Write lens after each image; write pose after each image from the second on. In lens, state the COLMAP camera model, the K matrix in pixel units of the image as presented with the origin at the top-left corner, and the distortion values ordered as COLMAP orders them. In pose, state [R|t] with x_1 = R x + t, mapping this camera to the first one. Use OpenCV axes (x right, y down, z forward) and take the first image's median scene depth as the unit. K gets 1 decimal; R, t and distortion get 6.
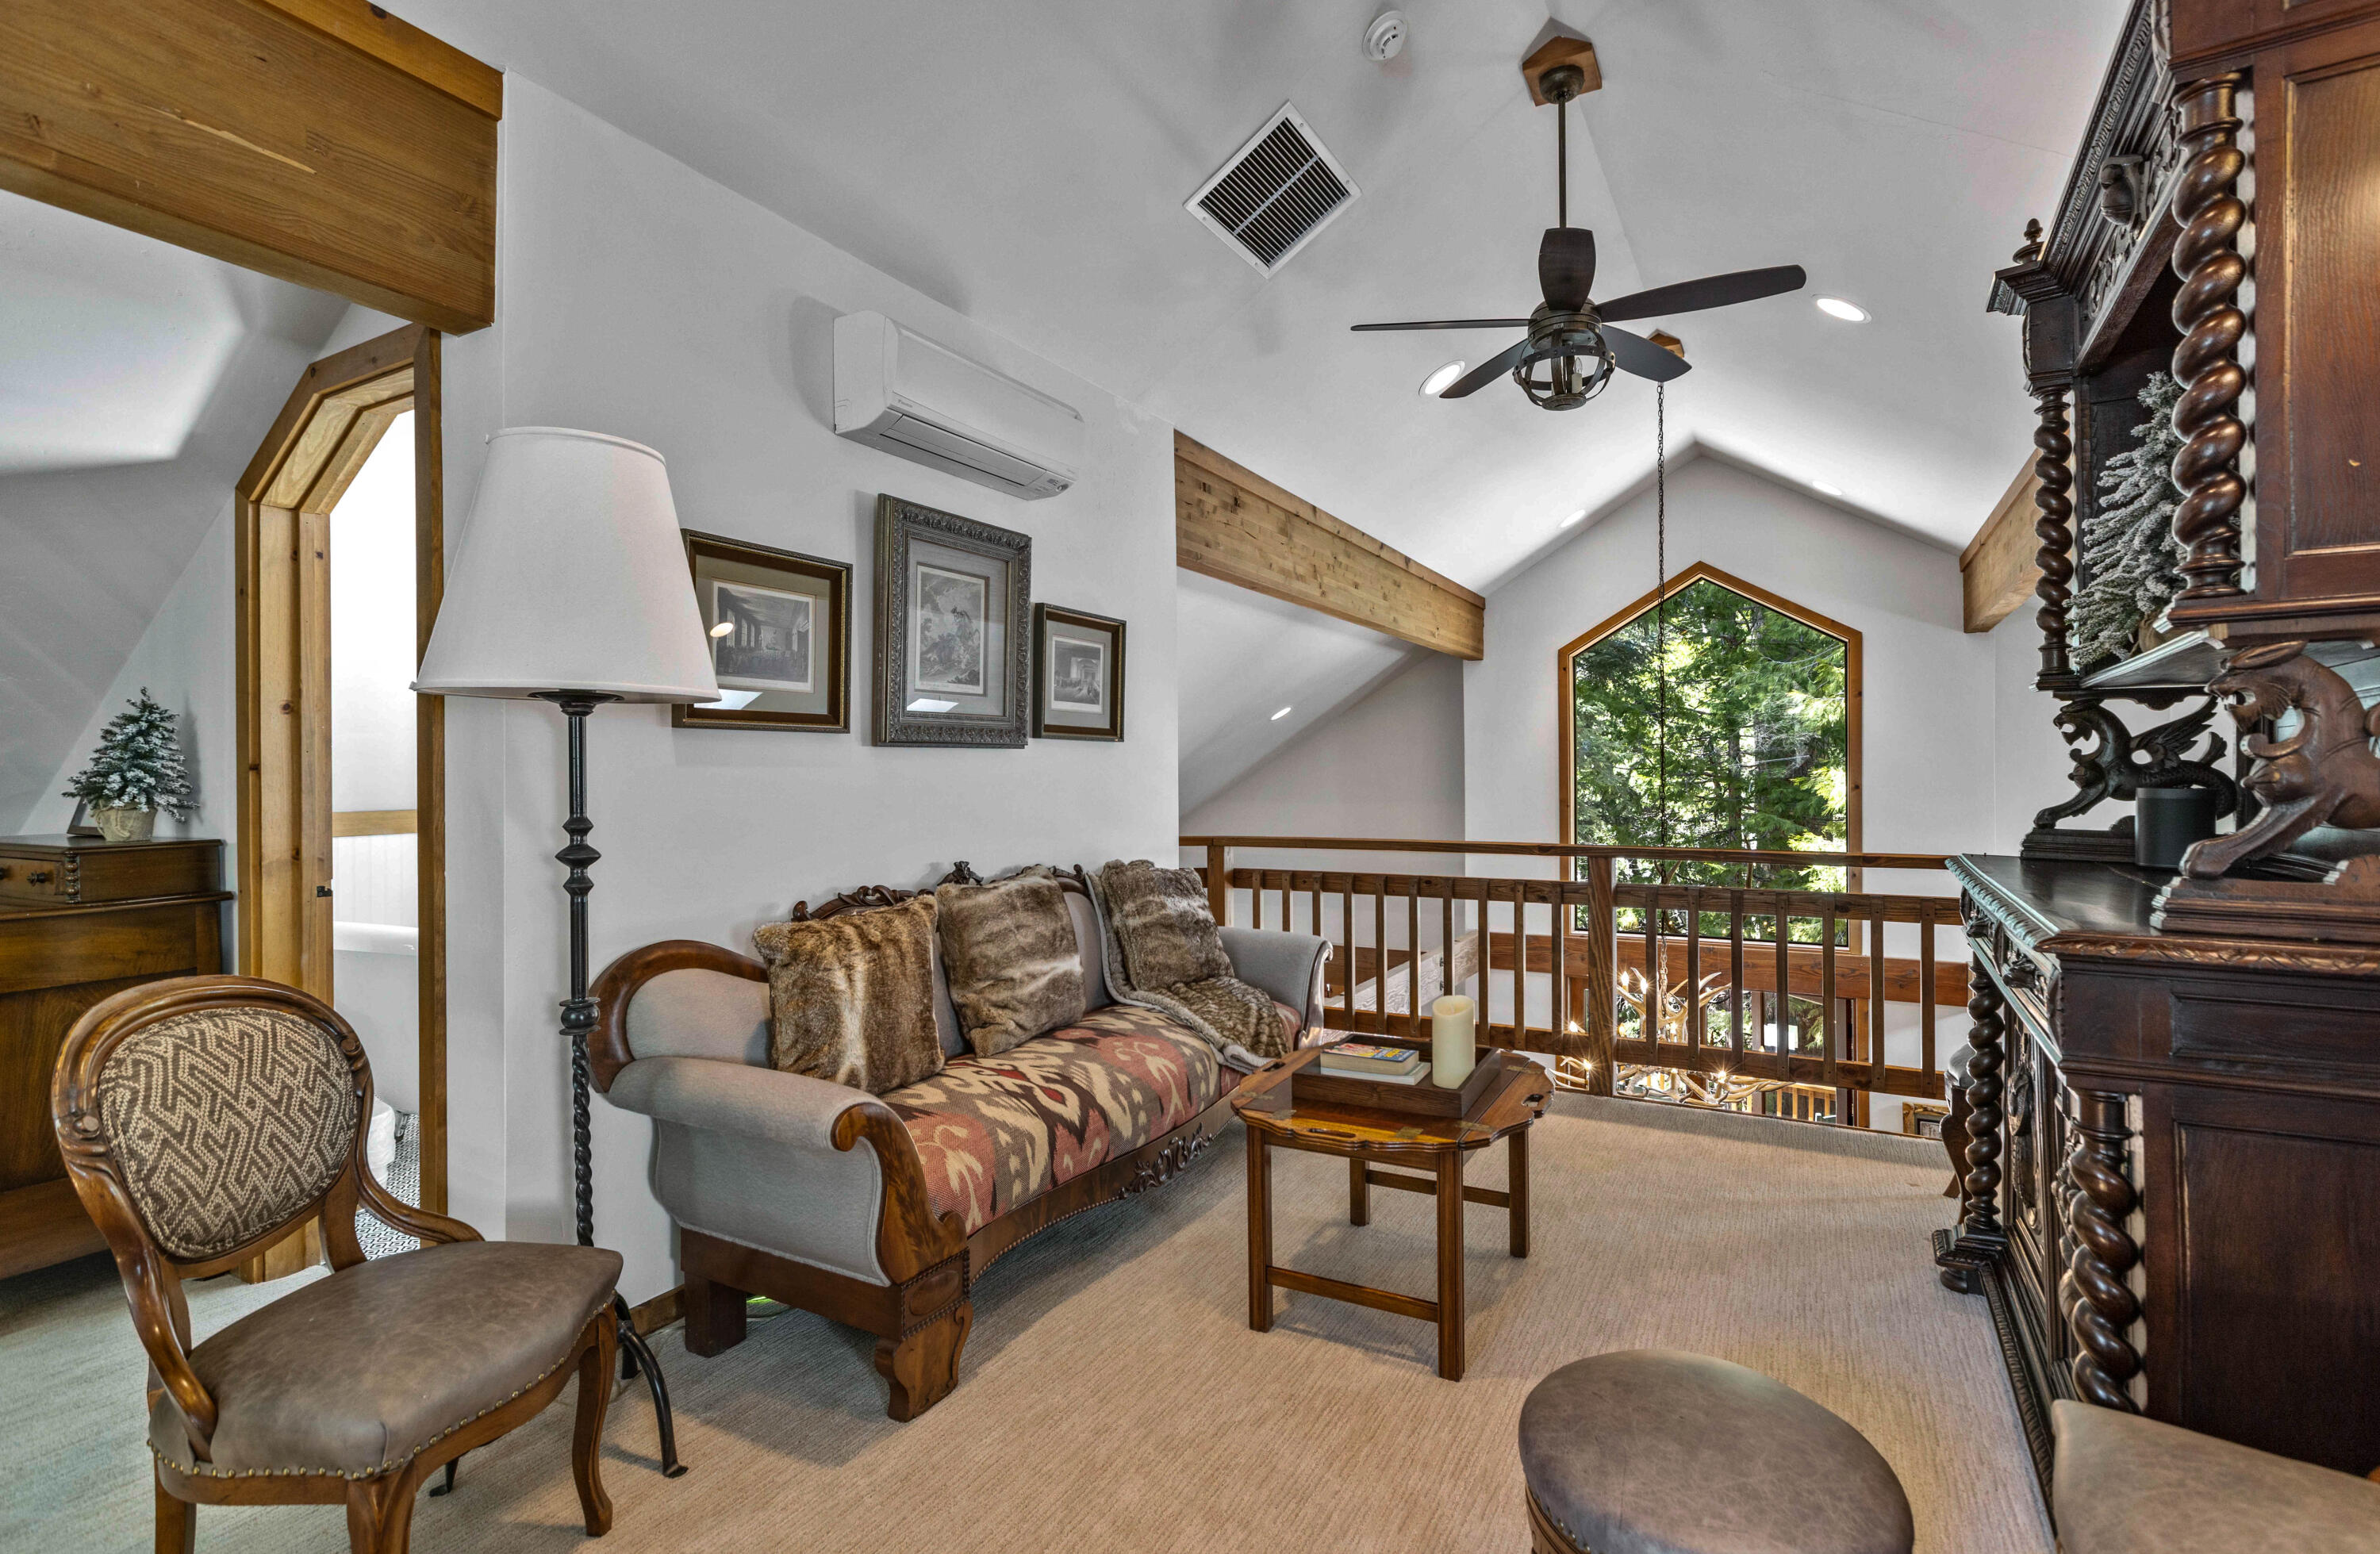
lens RADIAL K [[1107.3, 0, 1189.6], [0, 1107.3, 768.3], [0, 0, 1]] dist [0.002528, -0.002824]
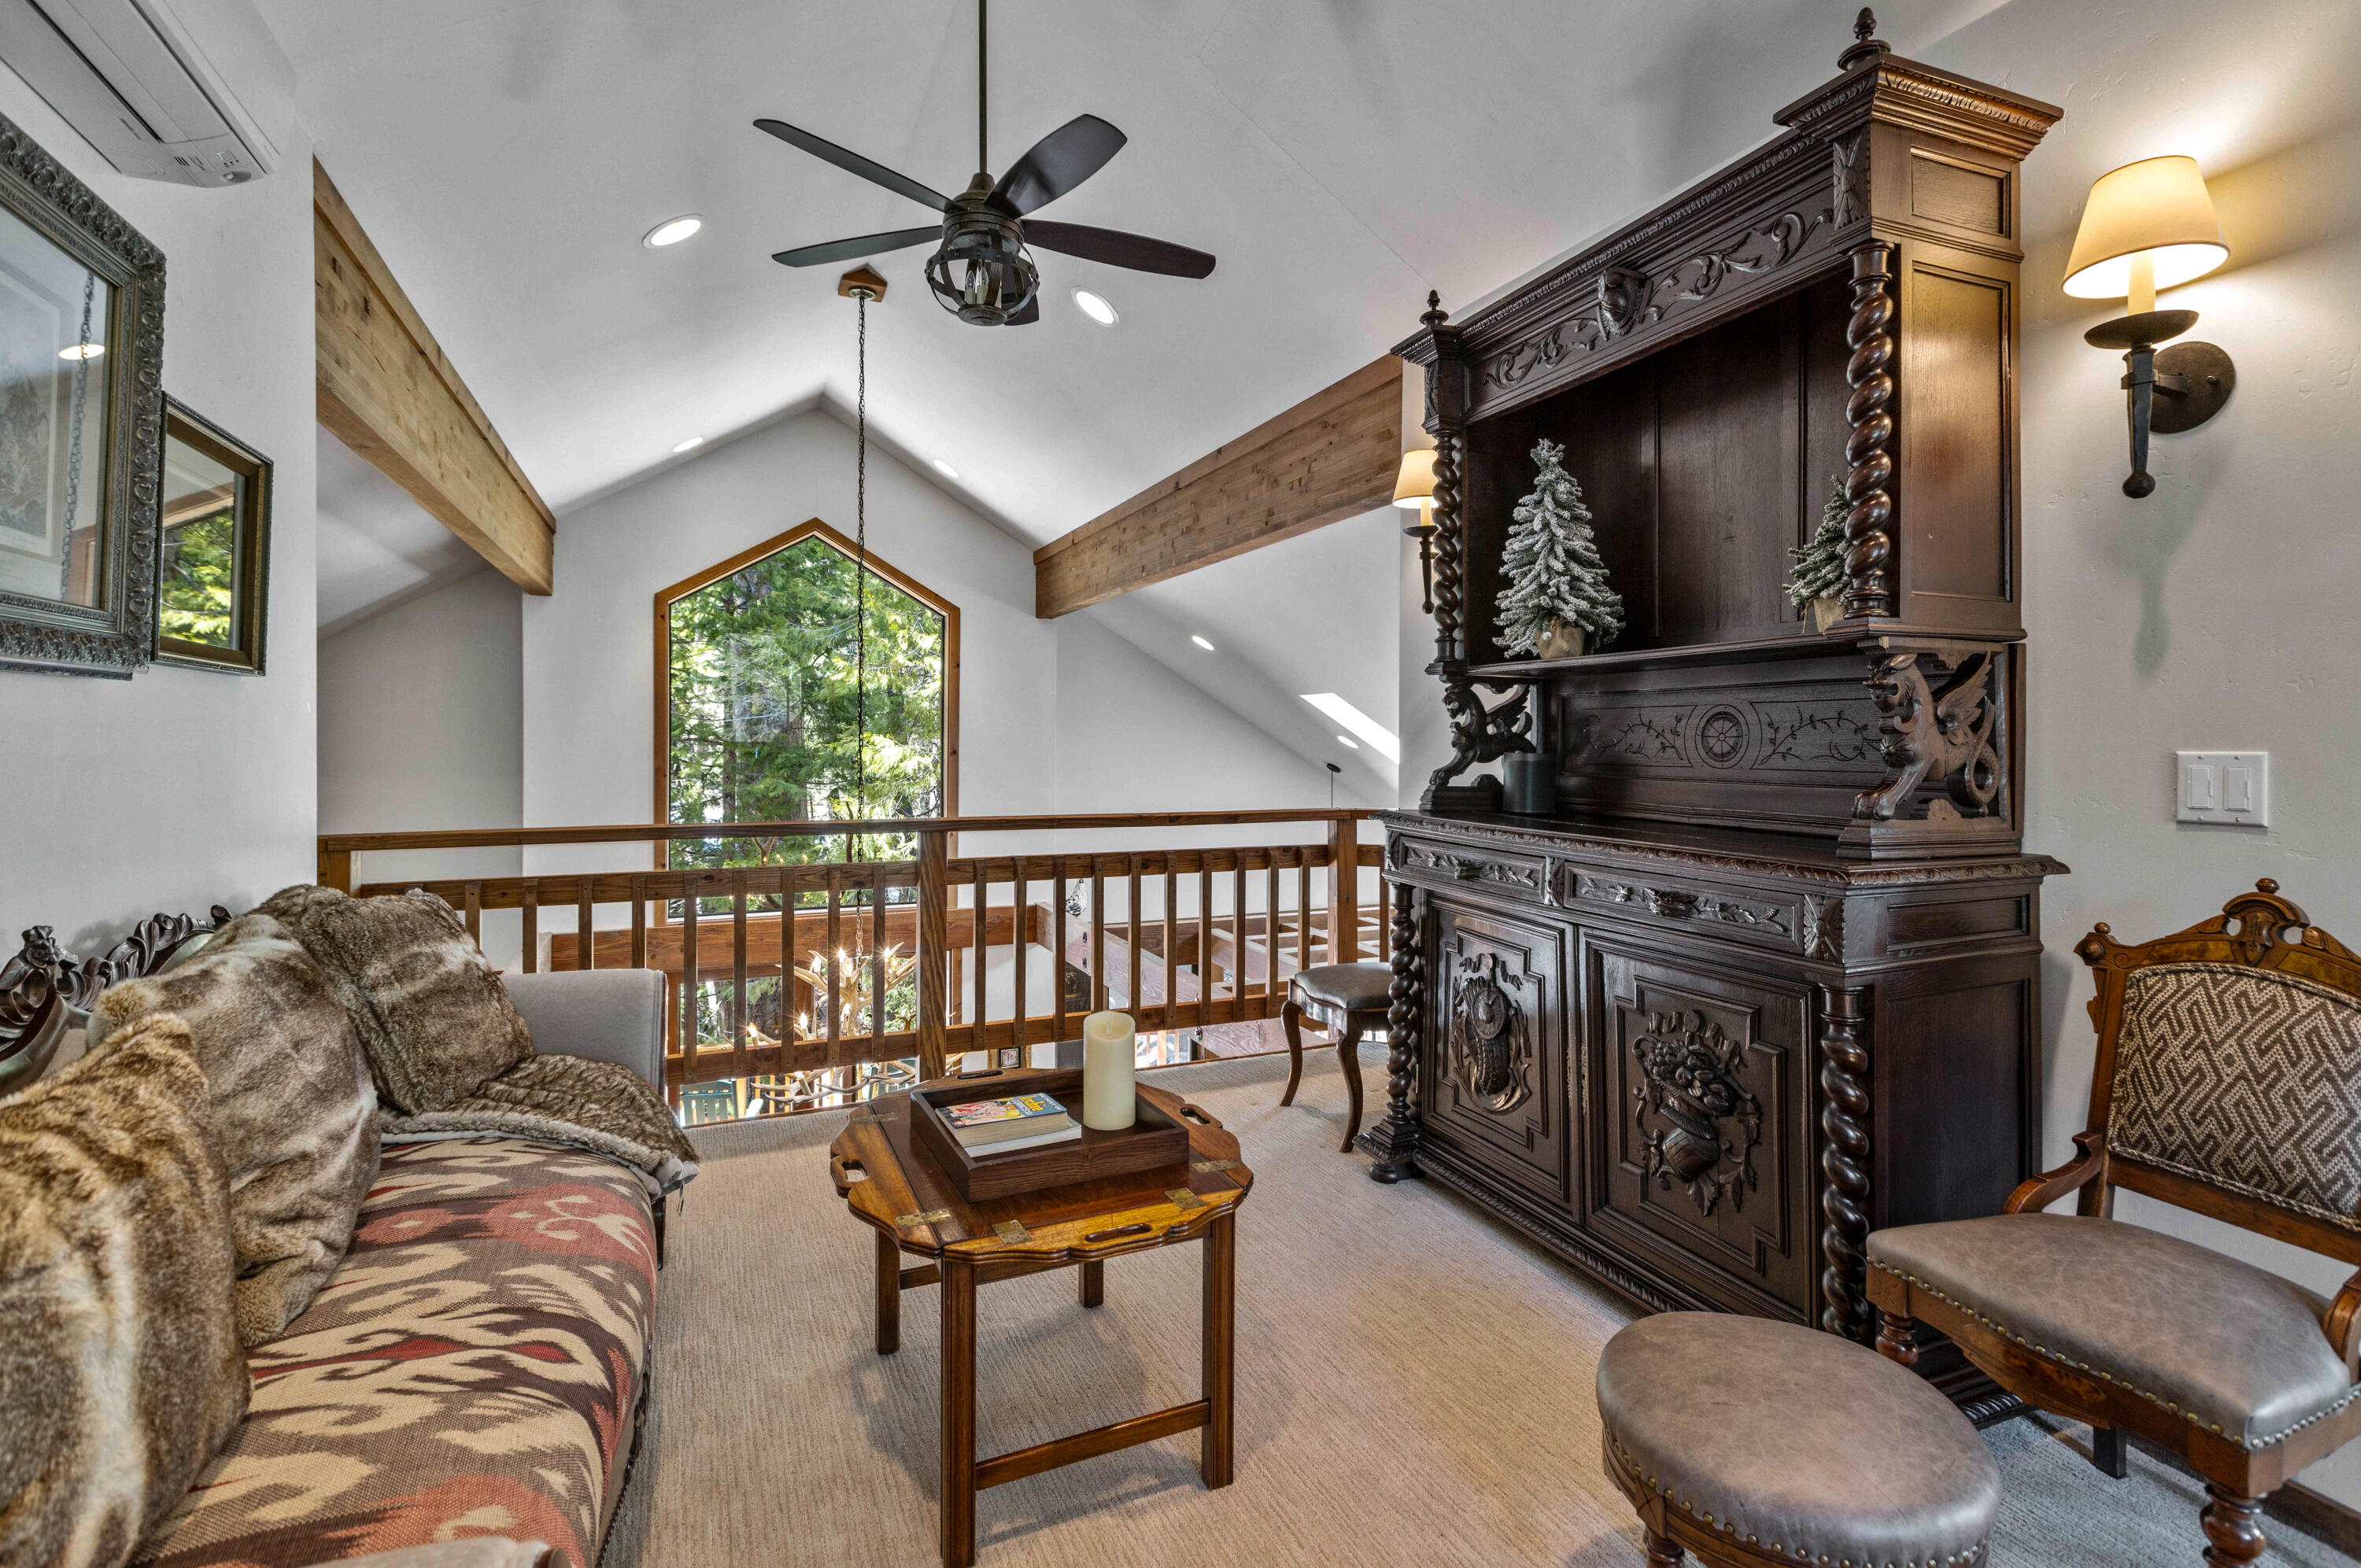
lens RADIAL K [[1122.6, 0, 1200.3], [0, 1122.6, 741.0], [0, 0, 1]] dist [0.003153, -0.001381]
pose [[0.590462, 0.005256, 0.807048, -0.368120], [-0.010194, 0.999948, 0.000946, 0.005324], [-0.807001, -0.008786, 0.590485, 0.445271]]
